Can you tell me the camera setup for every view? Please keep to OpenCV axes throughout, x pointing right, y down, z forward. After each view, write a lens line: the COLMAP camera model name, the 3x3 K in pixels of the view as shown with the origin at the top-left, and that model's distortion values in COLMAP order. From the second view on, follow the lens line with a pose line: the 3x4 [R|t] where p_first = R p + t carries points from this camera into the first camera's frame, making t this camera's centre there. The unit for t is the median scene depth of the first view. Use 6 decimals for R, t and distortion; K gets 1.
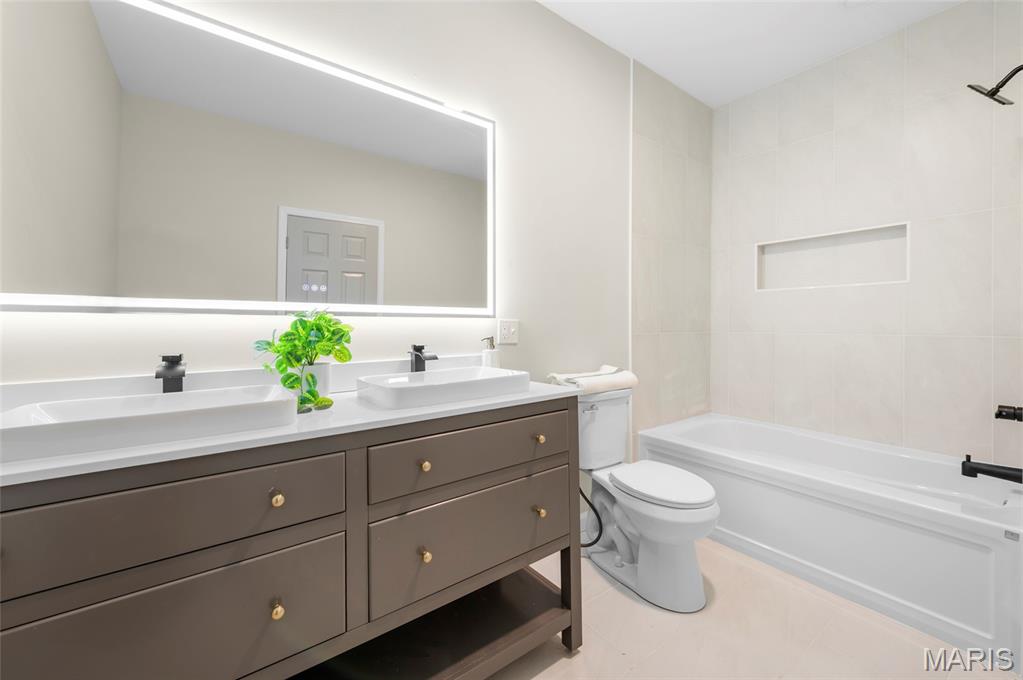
lens RADIAL K [[381.9, 0, 511.5], [0, 381.9, 322.9], [0, 0, 1]] dist [0.015931, 0.000017]
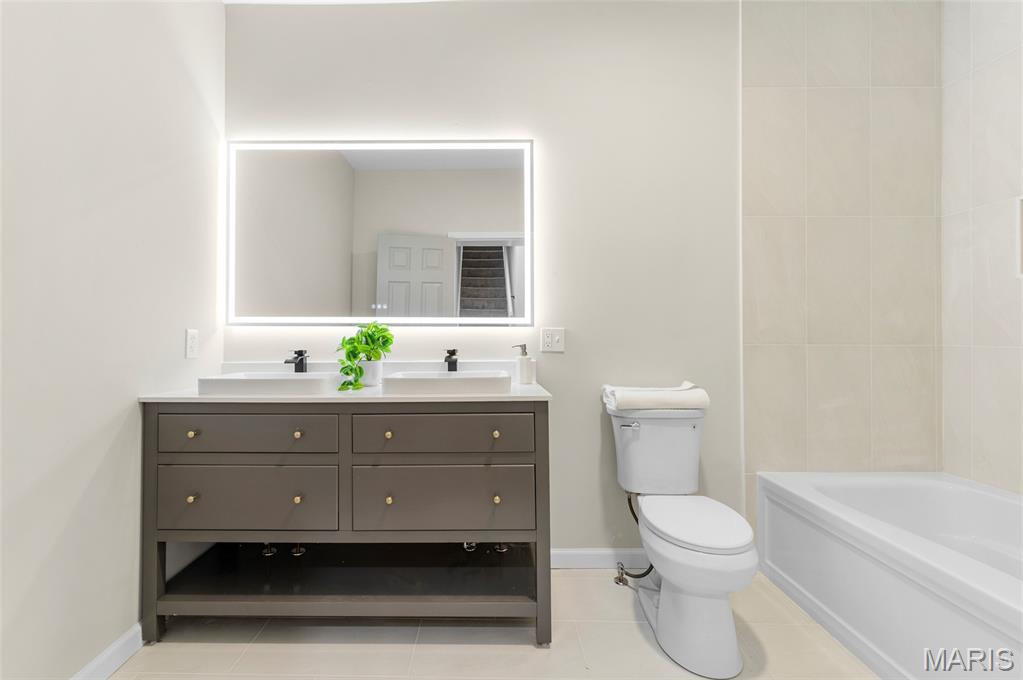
lens RADIAL K [[433.8, 0, 511.7], [0, 433.8, 335.7], [0, 0, 1]] dist [0.009820, 0.000052]
pose [[0.813166, -0.000397, -0.582032, 0.625356], [0.001693, 0.999997, 0.001683, 0.010362], [0.582029, -0.002354, 0.813164, -0.005071]]
